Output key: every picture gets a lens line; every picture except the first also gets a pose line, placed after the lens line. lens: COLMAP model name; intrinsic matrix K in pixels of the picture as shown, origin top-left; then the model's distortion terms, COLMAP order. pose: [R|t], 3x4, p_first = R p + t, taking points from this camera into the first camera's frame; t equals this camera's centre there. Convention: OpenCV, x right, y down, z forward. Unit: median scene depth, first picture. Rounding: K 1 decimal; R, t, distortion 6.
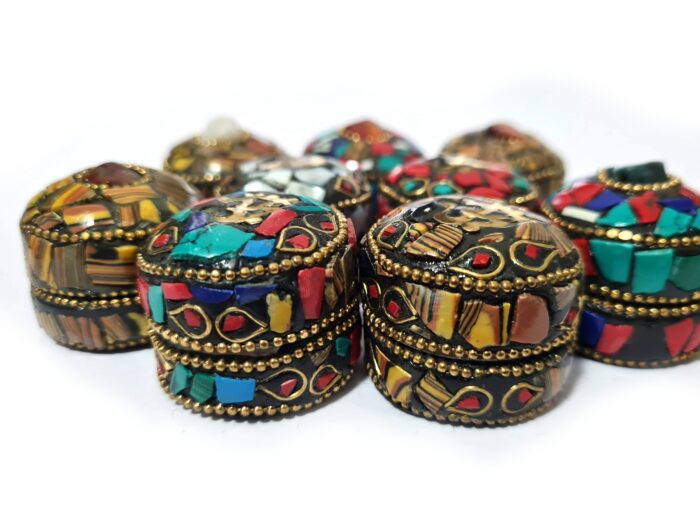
lens RADIAL K [[670.1, 0, 349.7], [0, 670.1, 334.9], [0, 0, 1]] dist [-0.005965, -0.001355]
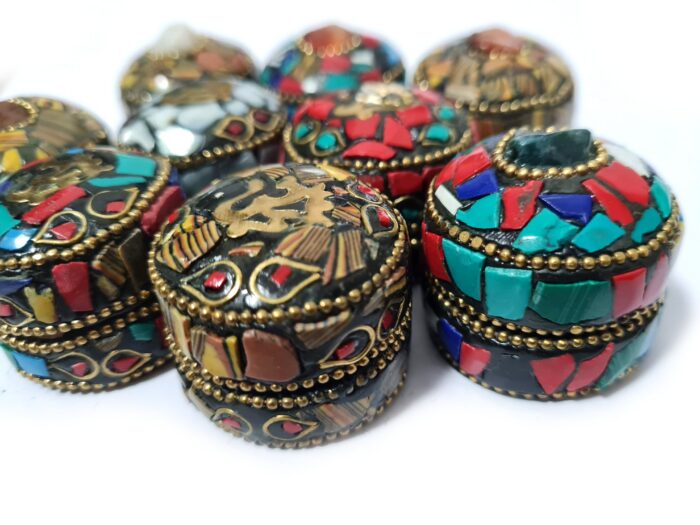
lens RADIAL K [[633.9, 0, 349.7], [0, 633.9, 342.4], [0, 0, 1]] dist [-0.056972, -0.003273]
pose [[0.926312, 0.172083, -0.335161, 0.591544], [-0.070222, 0.952865, 0.295155, -0.265914], [0.370155, -0.249870, 0.894735, 0.314303]]
